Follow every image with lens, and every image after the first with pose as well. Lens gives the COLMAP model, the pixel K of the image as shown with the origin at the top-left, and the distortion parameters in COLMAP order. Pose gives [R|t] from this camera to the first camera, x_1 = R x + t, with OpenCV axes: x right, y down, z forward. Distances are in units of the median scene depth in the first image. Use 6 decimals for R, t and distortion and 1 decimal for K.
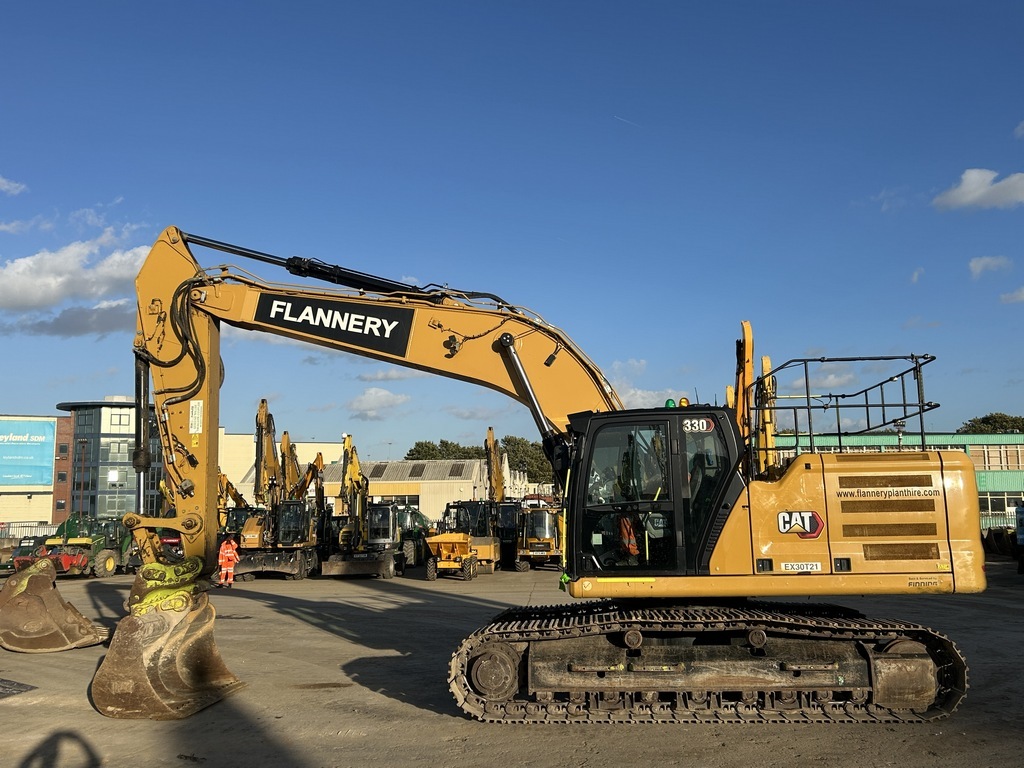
lens RADIAL K [[875.6, 0, 510.2], [0, 875.6, 387.3], [0, 0, 1]] dist [0.041192, -0.019704]
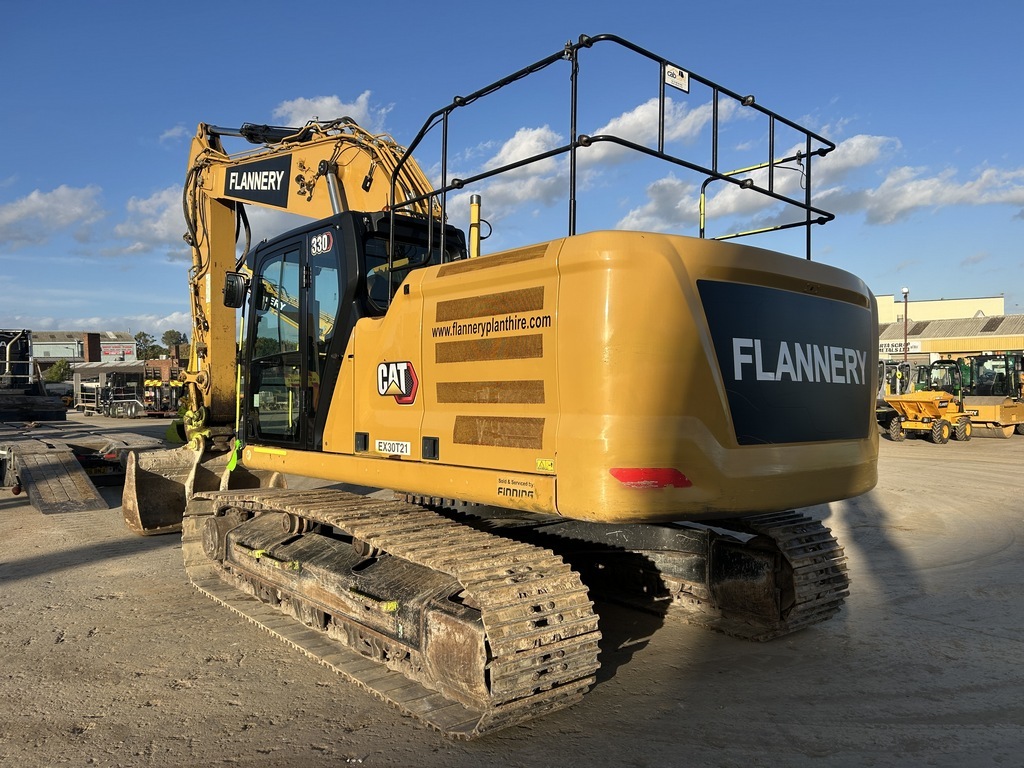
lens RADIAL K [[763.0, 0, 517.8], [0, 763.0, 382.8], [0, 0, 1]] dist [0.056125, -0.024139]
pose [[0.698723, 0.005275, -0.715372, 0.782293], [0.107906, 0.987755, 0.112678, 0.103566], [0.707207, -0.155924, 0.689598, 0.682094]]
